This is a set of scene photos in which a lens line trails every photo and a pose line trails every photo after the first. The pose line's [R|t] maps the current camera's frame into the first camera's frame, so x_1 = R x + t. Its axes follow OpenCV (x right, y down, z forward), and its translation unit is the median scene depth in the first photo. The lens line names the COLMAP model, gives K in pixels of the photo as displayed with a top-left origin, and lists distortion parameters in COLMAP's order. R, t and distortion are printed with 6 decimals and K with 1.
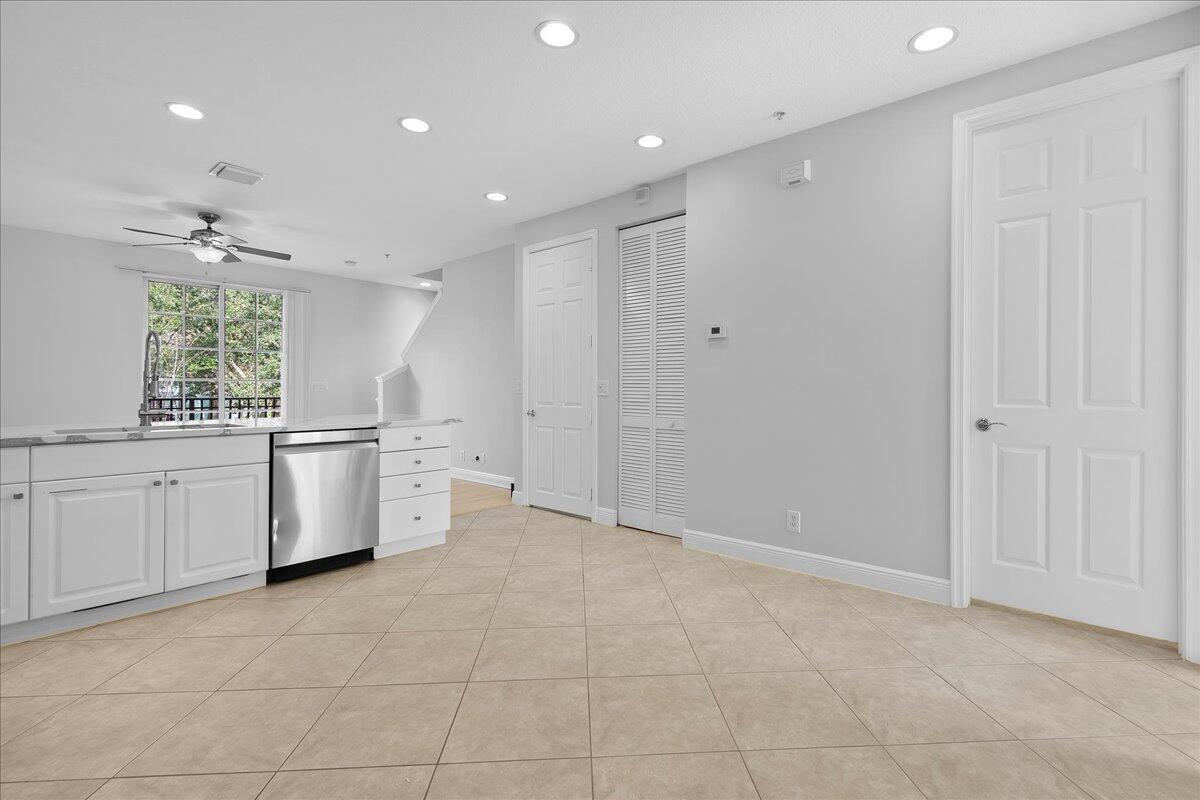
lens RADIAL K [[562.3, 0, 601.6], [0, 562.3, 389.8], [0, 0, 1]] dist [0.003415, -0.000034]
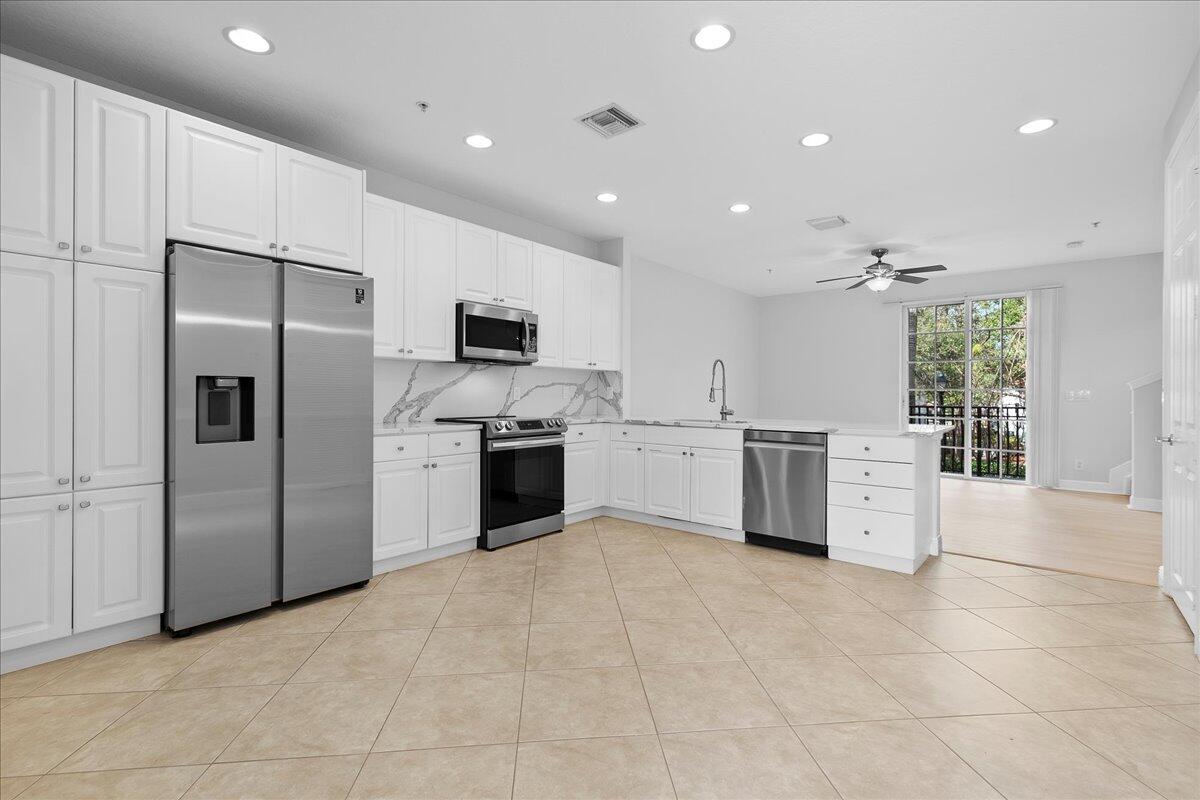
lens RADIAL K [[539.1, 0, 600.0], [0, 539.1, 400.0], [0, 0, 1]] dist [-0.000508, -0.000080]
pose [[0.022577, 0.007034, -0.999720, 0.679912], [-0.006519, 0.999955, 0.006889, 0.000167], [0.999724, 0.006362, 0.022621, 0.618408]]
